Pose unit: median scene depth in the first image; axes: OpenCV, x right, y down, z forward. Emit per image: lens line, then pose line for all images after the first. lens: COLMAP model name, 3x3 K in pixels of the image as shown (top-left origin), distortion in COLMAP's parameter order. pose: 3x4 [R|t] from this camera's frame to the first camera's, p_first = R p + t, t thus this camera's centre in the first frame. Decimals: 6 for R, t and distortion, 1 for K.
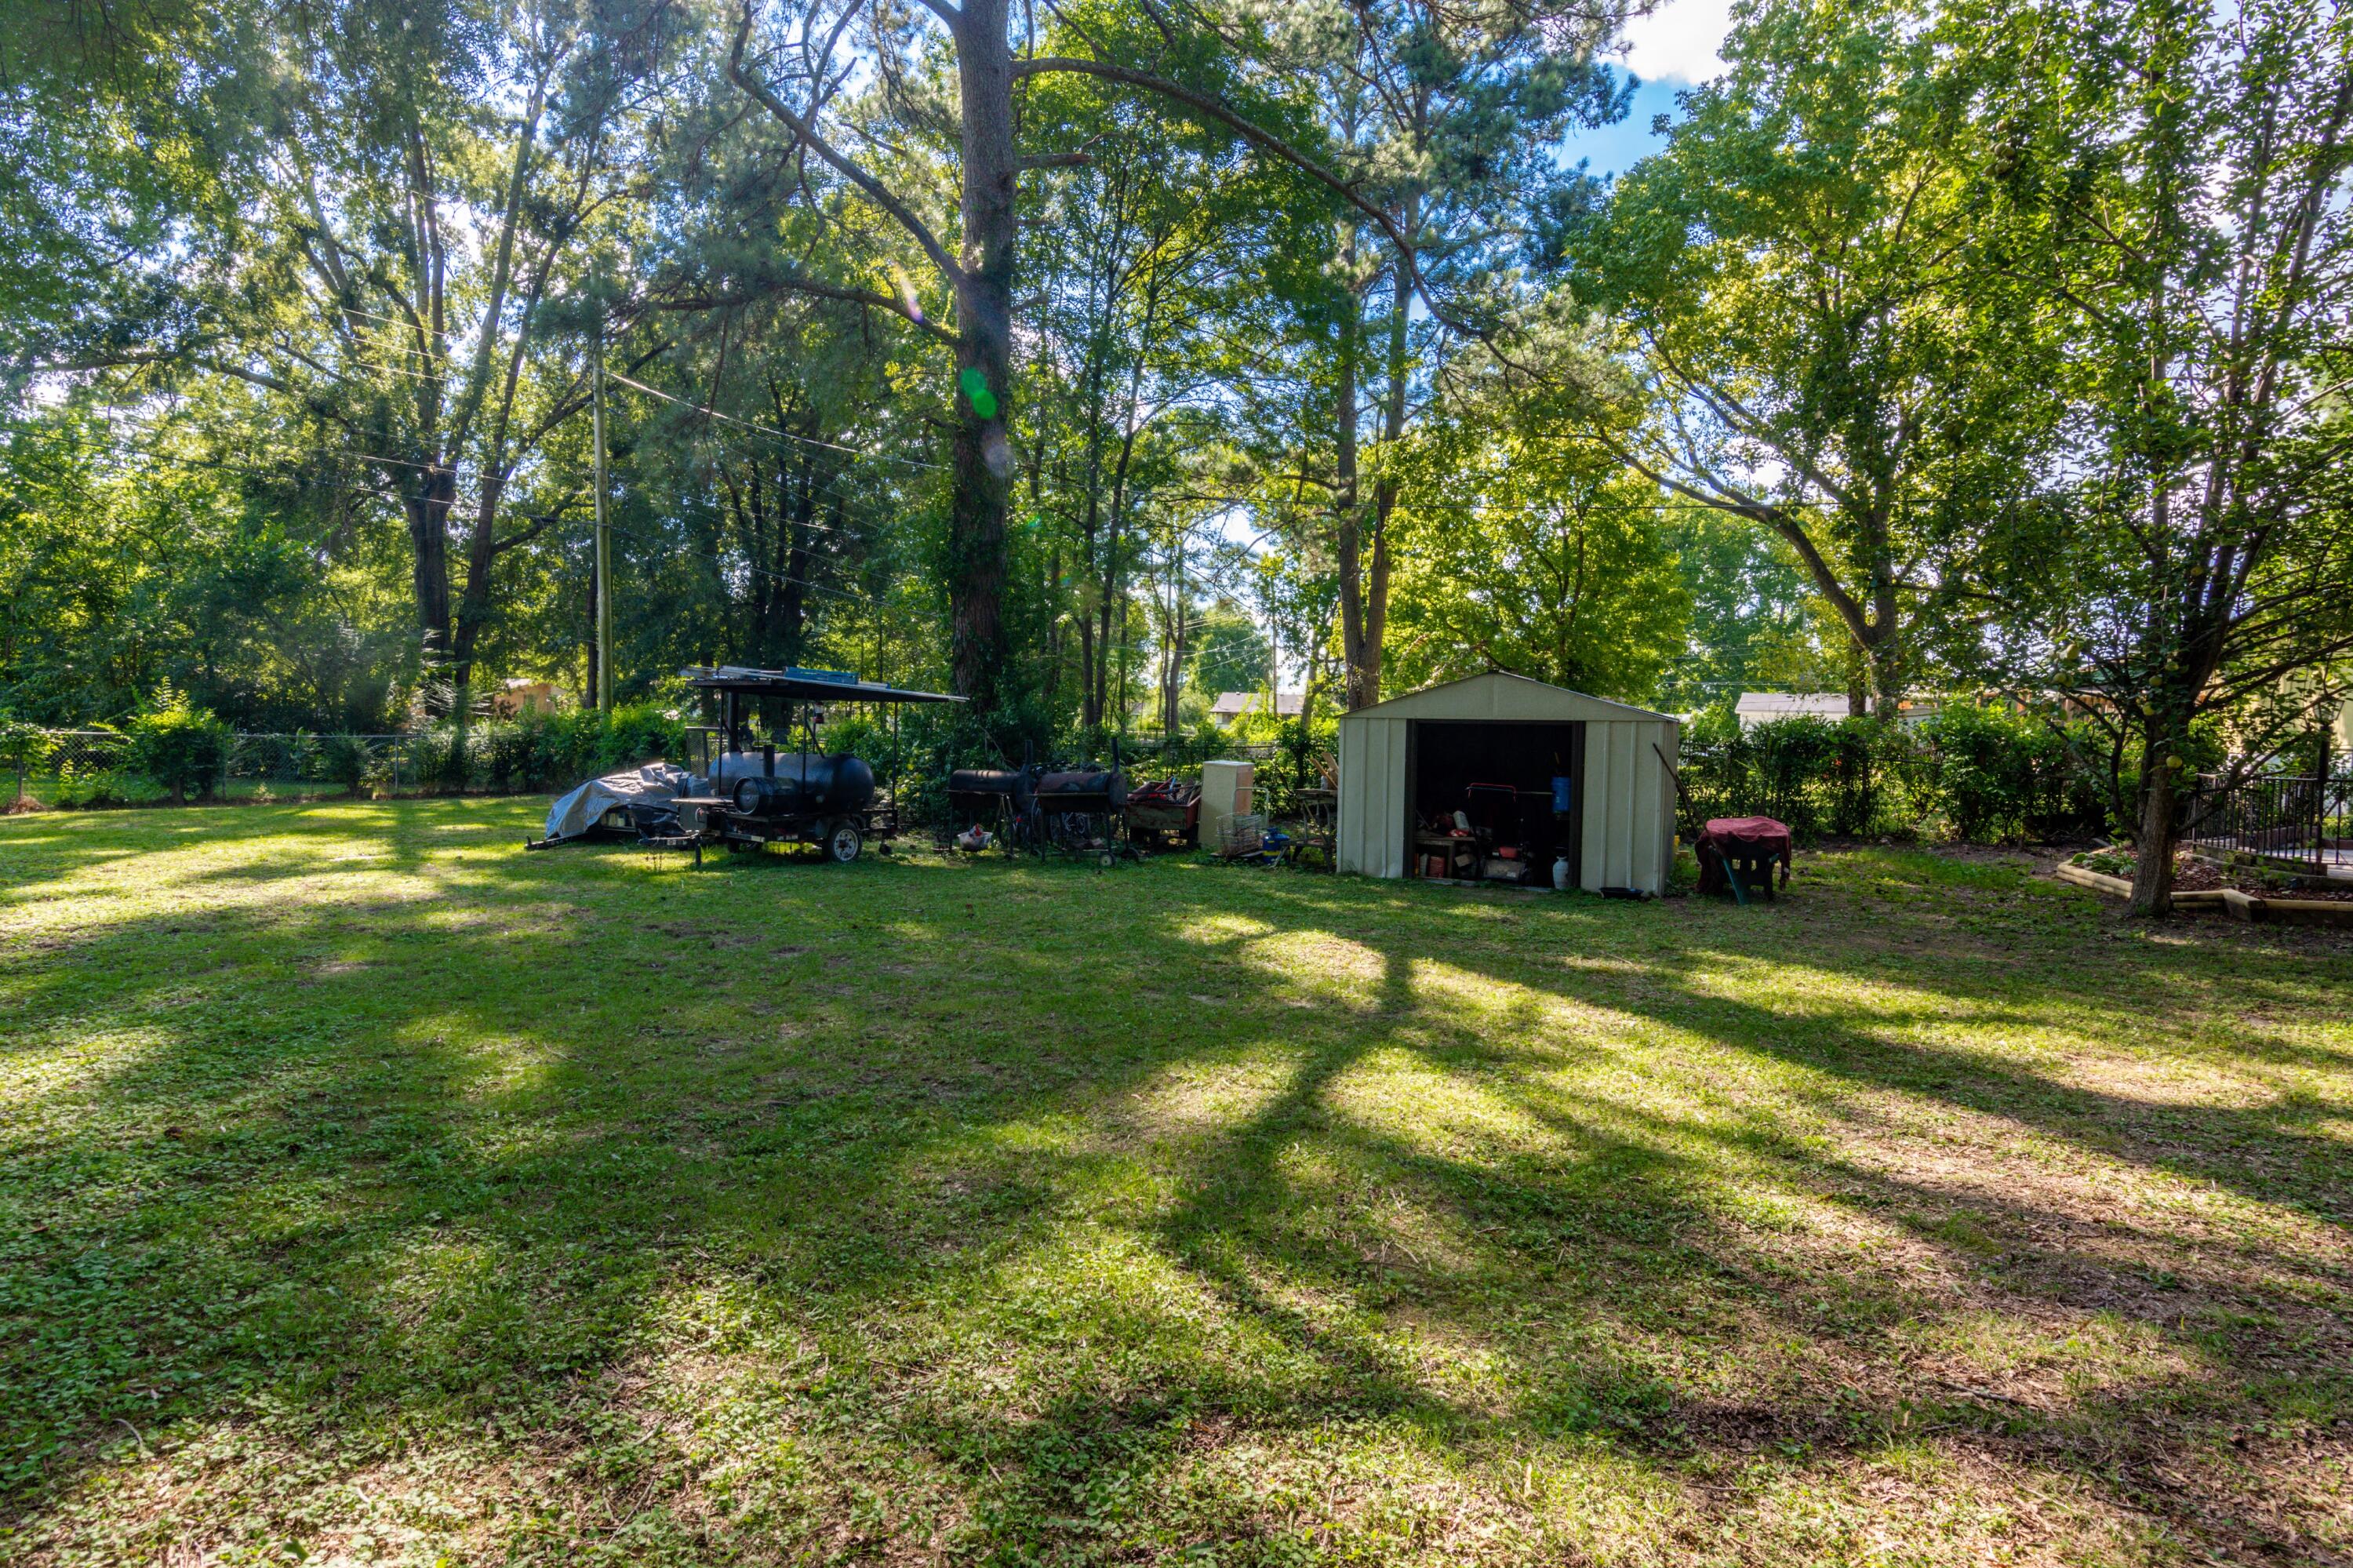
lens RADIAL K [[1176.6, 0, 1174.4], [0, 1176.6, 775.1], [0, 0, 1]] dist [-0.000386, 0.001567]
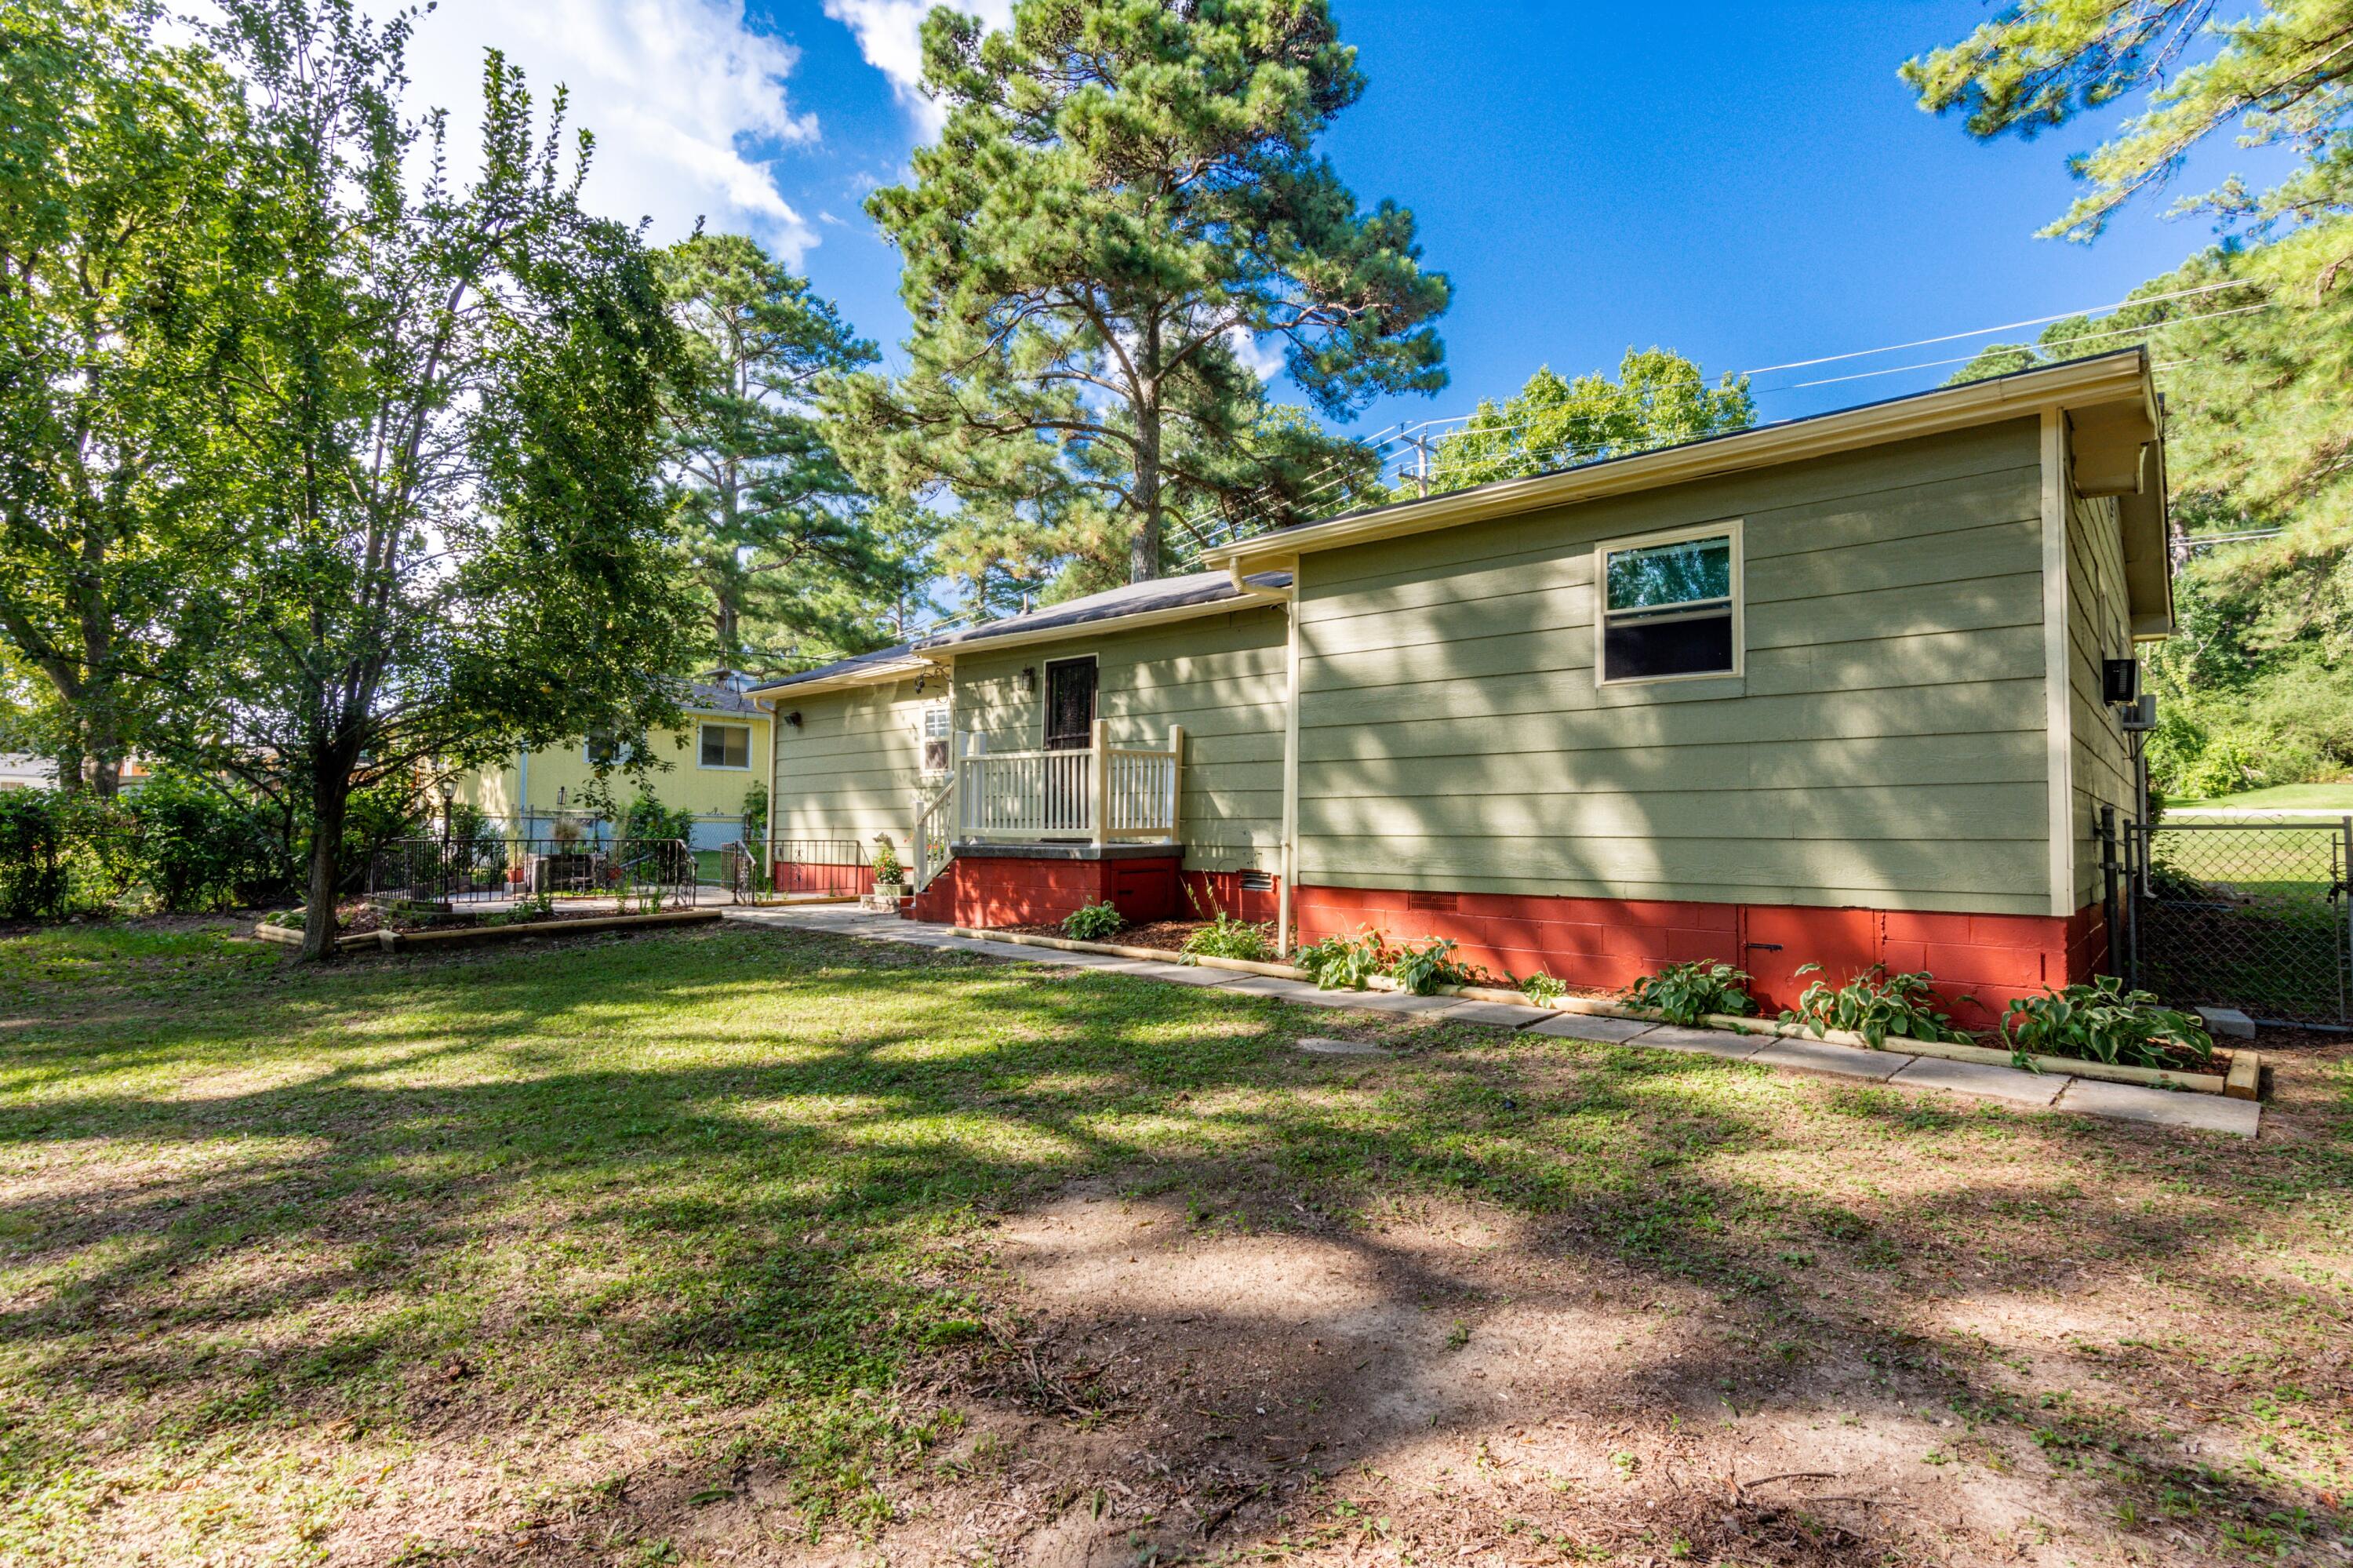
lens RADIAL K [[1176.6, 0, 1153.8], [0, 1176.6, 776.0], [0, 0, 1]] dist [-0.000386, 0.001567]
pose [[0.307494, 0.017540, 0.951388, -0.033071], [0.037026, 0.998852, -0.030382, 0.001795], [-0.950829, 0.044569, 0.306492, -0.131926]]
